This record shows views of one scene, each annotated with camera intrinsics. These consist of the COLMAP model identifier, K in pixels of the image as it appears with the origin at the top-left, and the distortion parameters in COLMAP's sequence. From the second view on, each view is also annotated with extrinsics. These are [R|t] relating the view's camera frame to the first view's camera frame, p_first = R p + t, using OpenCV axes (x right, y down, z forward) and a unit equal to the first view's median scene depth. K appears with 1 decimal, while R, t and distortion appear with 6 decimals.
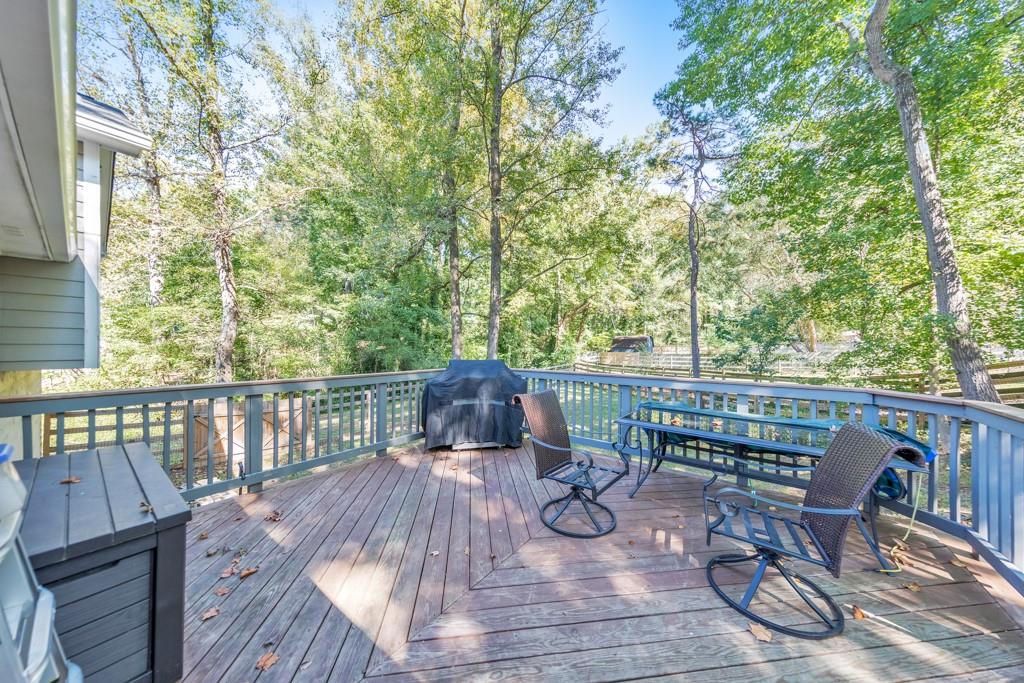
lens RADIAL K [[325.7, 0, 515.6], [0, 325.7, 343.6], [0, 0, 1]] dist [0.011388, -0.000006]
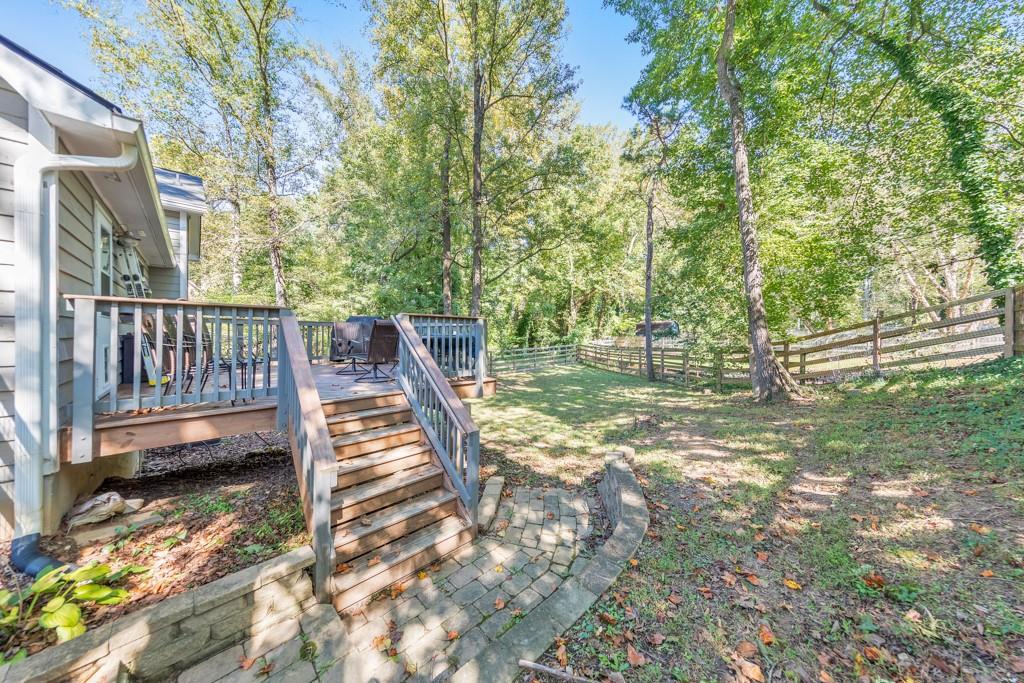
lens RADIAL K [[325.6, 0, 512.4], [0, 325.6, 333.8], [0, 0, 1]] dist [0.012935, 0.000046]
pose [[0.988121, 0.003988, -0.153629, 0.243283], [-0.003350, 0.999985, 0.004409, 0.036066], [0.153644, -0.003842, 0.988119, -0.164983]]
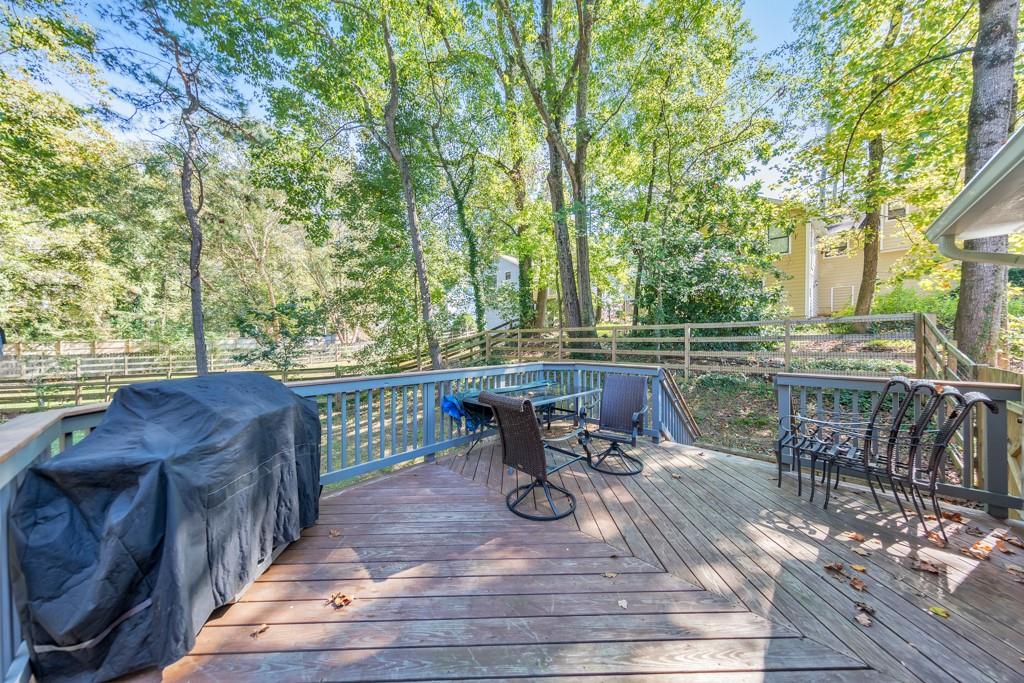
lens RADIAL K [[325.7, 0, 515.6], [0, 325.7, 343.6], [0, 0, 1]] dist [0.011388, -0.000006]
pose [[0.102301, -0.018606, 0.994579, -0.146944], [0.001390, 0.999827, 0.018561, -0.001417], [-0.994753, -0.000516, 0.102309, 0.162237]]
